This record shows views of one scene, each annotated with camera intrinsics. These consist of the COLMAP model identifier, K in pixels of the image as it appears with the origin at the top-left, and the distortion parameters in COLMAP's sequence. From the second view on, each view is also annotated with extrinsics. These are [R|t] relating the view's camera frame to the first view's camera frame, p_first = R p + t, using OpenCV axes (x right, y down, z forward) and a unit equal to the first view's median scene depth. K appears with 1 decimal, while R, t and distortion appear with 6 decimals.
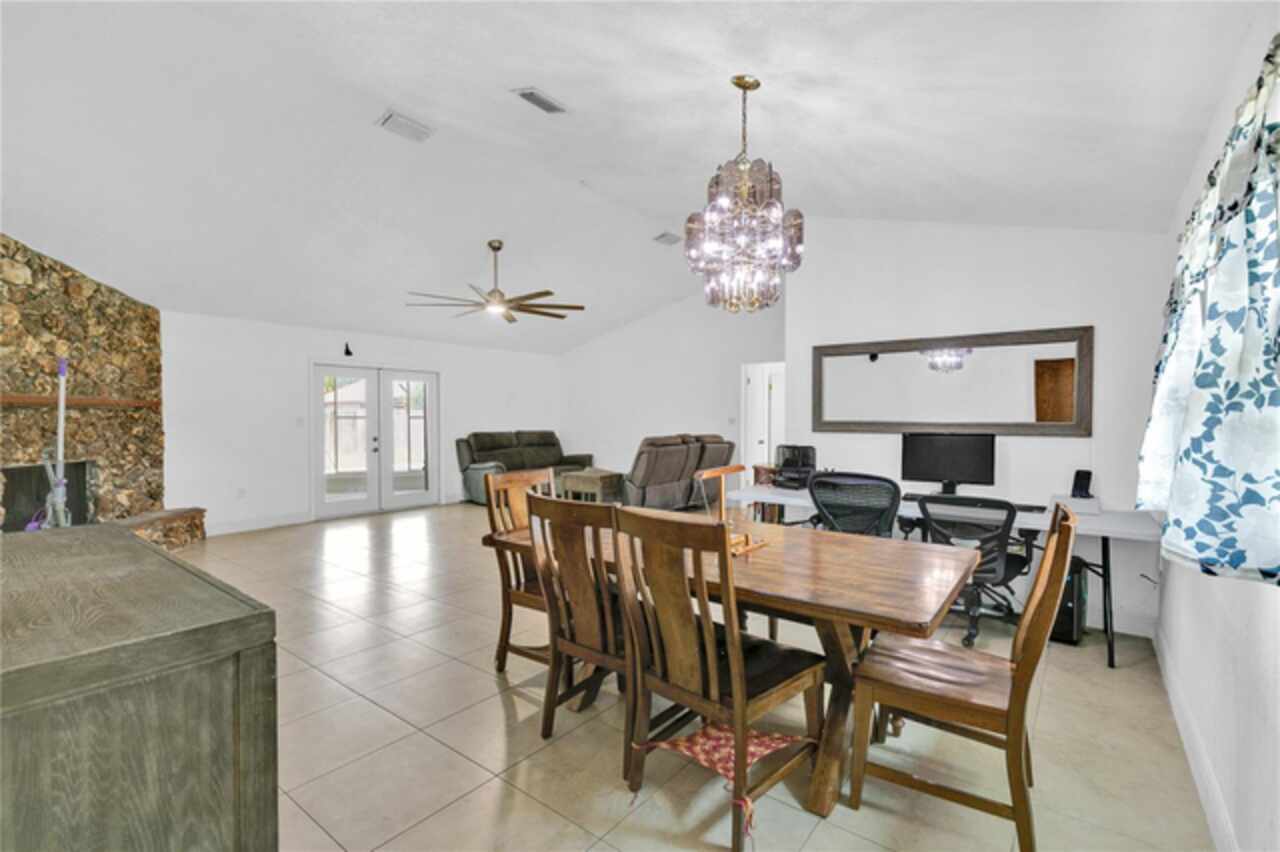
lens RADIAL K [[577.3, 0, 633.8], [0, 577.3, 425.3], [0, 0, 1]] dist [0.002085, -0.001206]
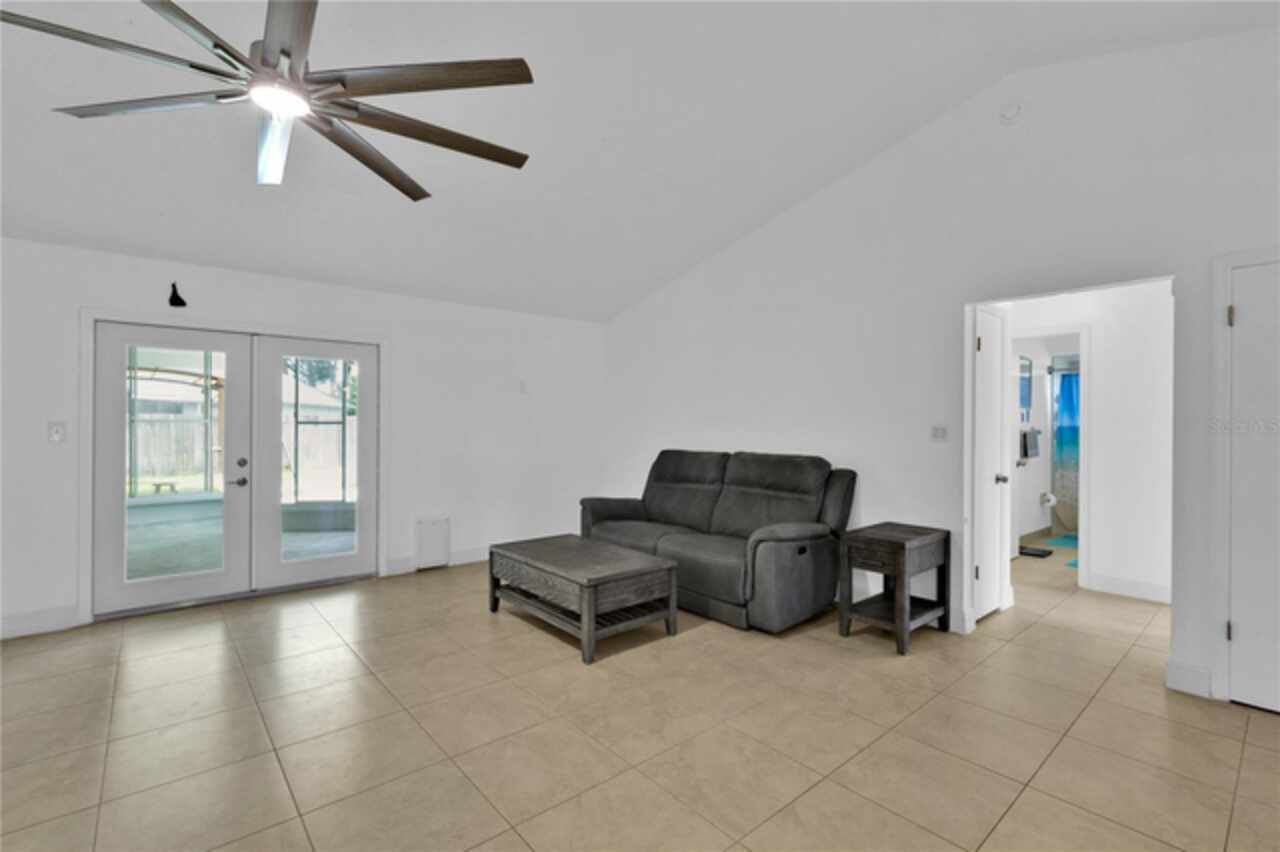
lens RADIAL K [[577.3, 0, 639.0], [0, 577.3, 419.9], [0, 0, 1]] dist [0.002085, -0.001206]
pose [[0.983270, 0.002624, -0.182133, 0.031681], [-0.006633, 0.999749, -0.021405, -0.010085], [0.182032, 0.022255, 0.983041, 0.765403]]
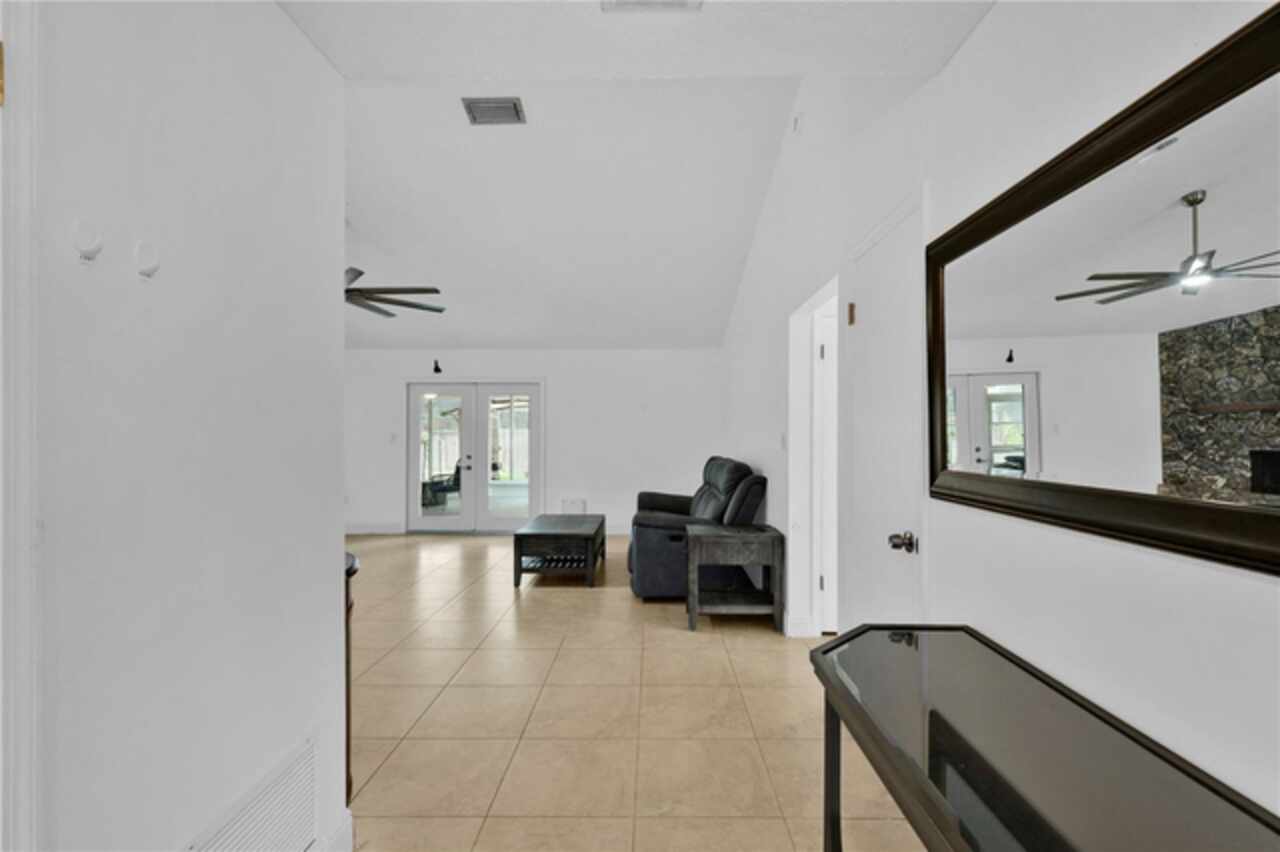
lens RADIAL K [[577.3, 0, 644.5], [0, 577.3, 429.4], [0, 0, 1]] dist [0.002085, -0.001206]
pose [[0.610104, -0.006960, -0.792291, 0.715448], [-0.009905, 0.999816, -0.016410, -0.012854], [0.792259, 0.017859, 0.609923, 0.930362]]
